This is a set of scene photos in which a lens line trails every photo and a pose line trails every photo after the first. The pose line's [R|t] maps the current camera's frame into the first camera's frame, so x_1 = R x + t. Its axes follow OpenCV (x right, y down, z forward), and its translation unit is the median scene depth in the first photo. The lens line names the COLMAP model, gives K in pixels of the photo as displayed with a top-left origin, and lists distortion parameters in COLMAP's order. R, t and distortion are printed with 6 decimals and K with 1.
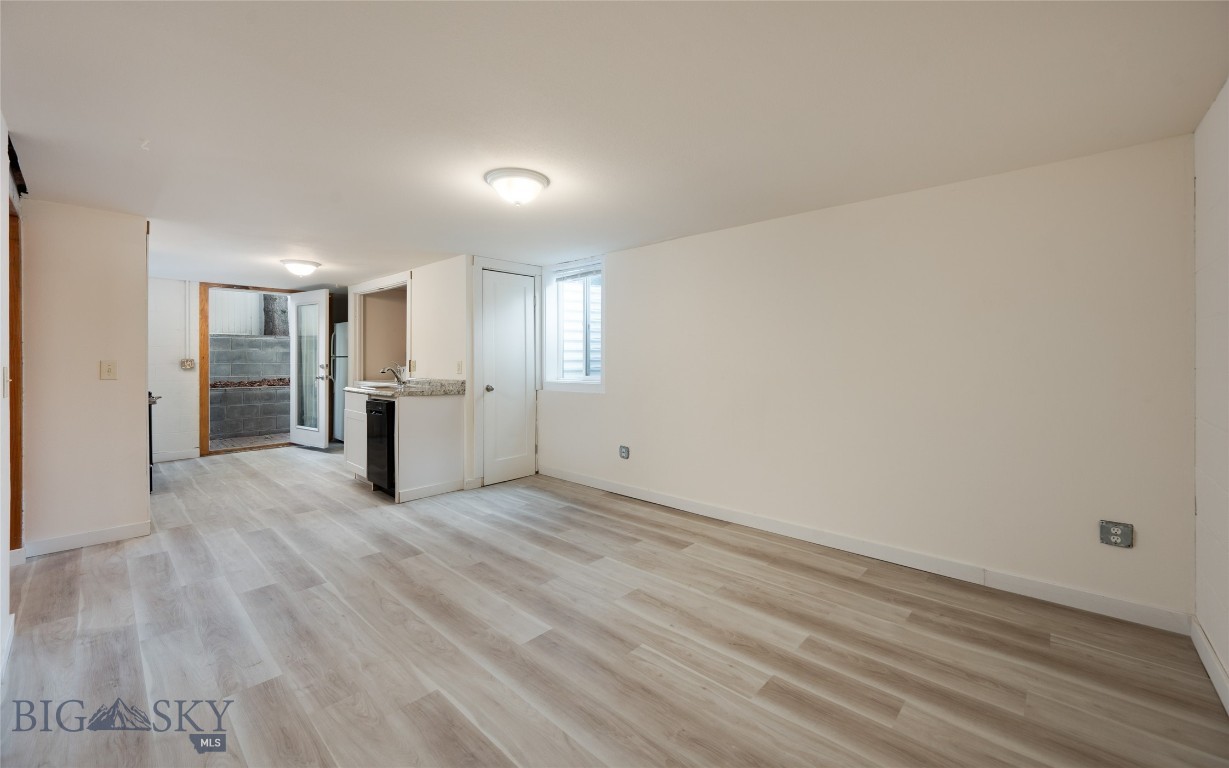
lens RADIAL K [[481.3, 0, 616.6], [0, 481.3, 357.9], [0, 0, 1]] dist [0.000628, -0.000005]
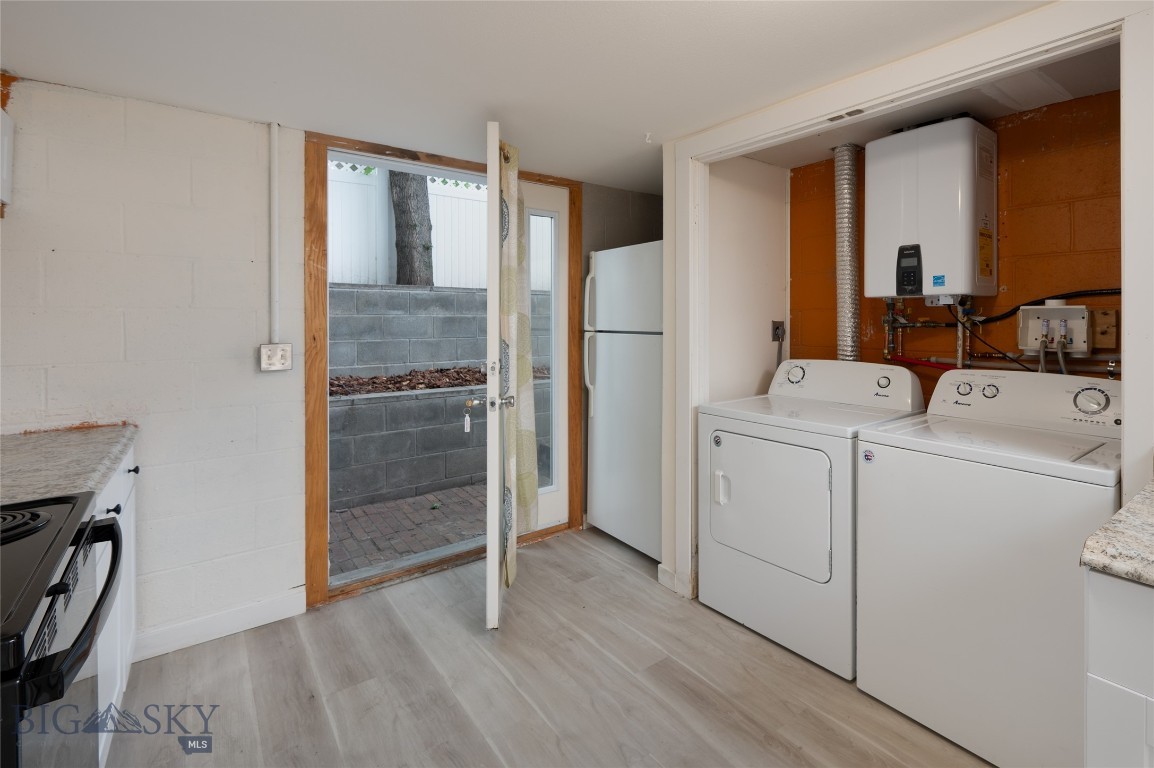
lens RADIAL K [[554.1, 0, 654.0], [0, 554.1, 319.3], [0, 0, 1]] dist [0.000241, -0.000272]
pose [[0.990669, -0.000292, -0.136290, -0.648715], [0.000423, 0.999999, 0.000937, -0.018097], [0.136289, -0.000986, 0.990669, 0.735054]]
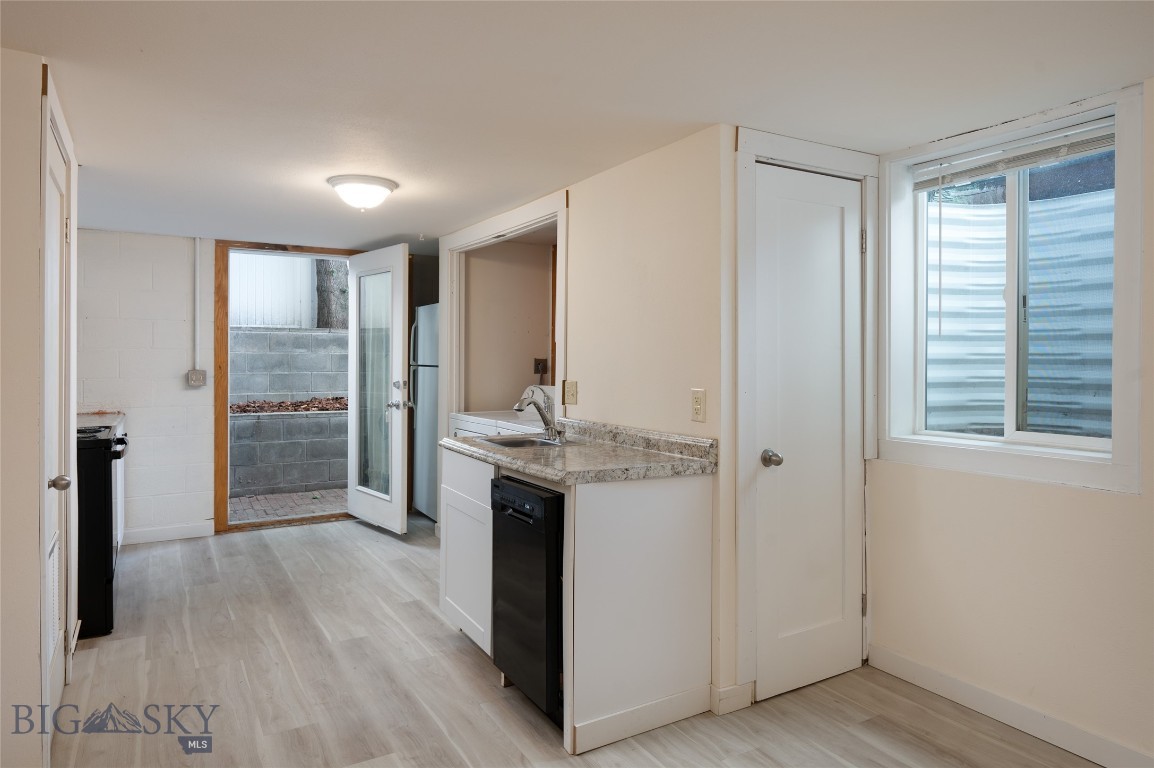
lens RADIAL K [[715.2, 0, 575.7], [0, 715.2, 357.7], [0, 0, 1]] dist [0.006189, 0.001929]
pose [[0.956086, 0.004943, -0.293043, -0.216254], [-0.004925, 0.999988, 0.000797, -0.017832], [0.293043, 0.000681, 0.956099, 0.339216]]
